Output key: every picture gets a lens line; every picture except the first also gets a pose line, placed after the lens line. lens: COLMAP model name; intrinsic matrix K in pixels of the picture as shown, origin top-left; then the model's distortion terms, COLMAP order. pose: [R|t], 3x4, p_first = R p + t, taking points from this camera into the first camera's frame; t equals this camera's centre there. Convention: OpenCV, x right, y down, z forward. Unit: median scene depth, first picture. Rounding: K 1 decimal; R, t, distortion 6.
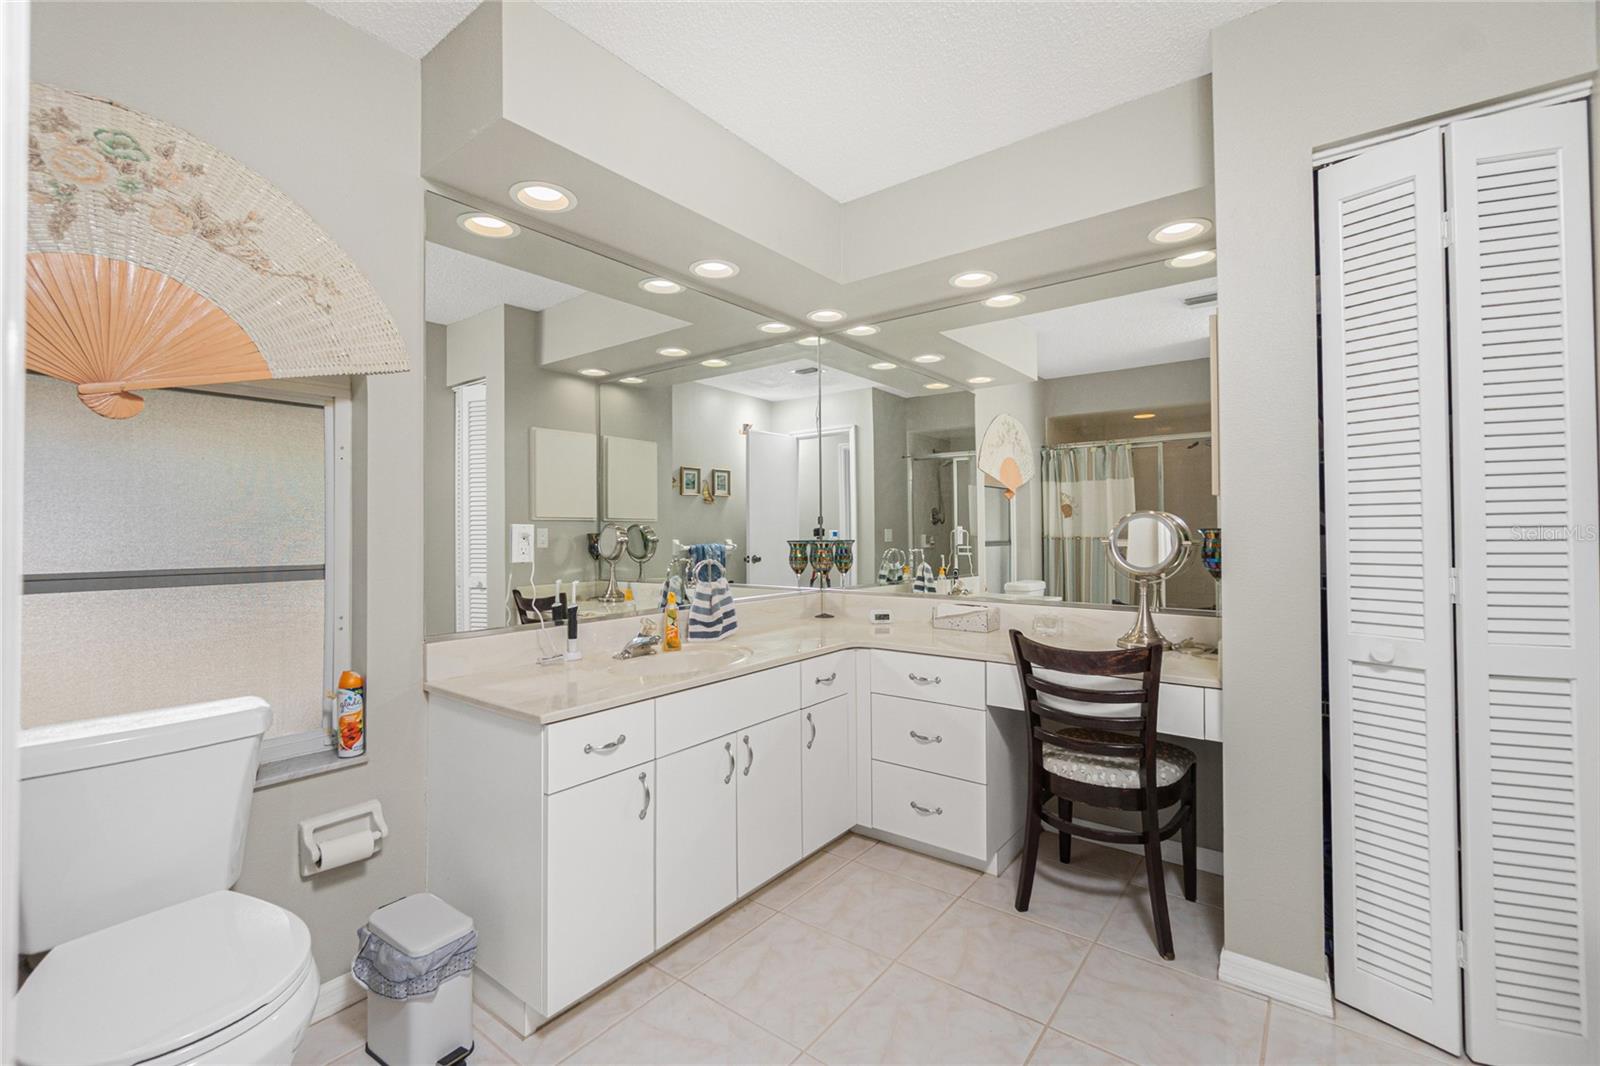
lens RADIAL K [[702.1, 0, 791.7], [0, 702.1, 523.3], [0, 0, 1]] dist [0.000985, -0.000049]
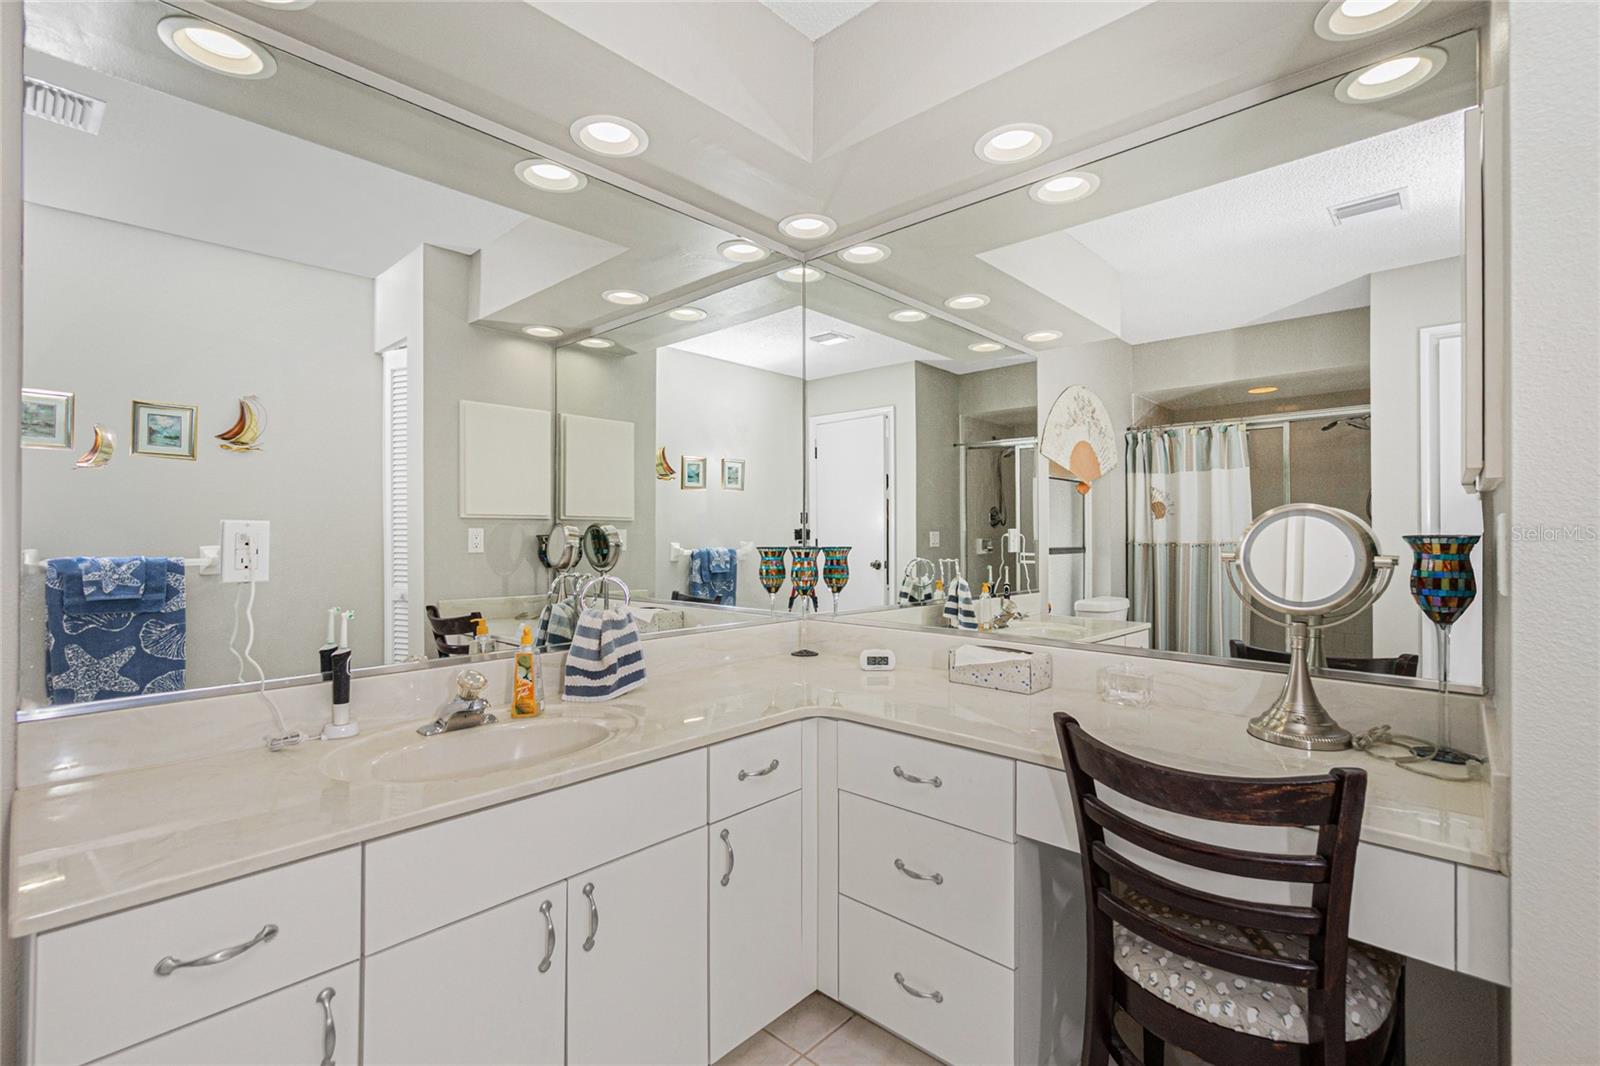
lens RADIAL K [[702.1, 0, 811.8], [0, 702.1, 533.9], [0, 0, 1]] dist [0.000985, -0.000049]
pose [[0.996495, 0.005788, -0.083454, 0.096435], [-0.004808, 0.999917, 0.011938, 0.002332], [0.083516, -0.011495, 0.996440, 0.252826]]
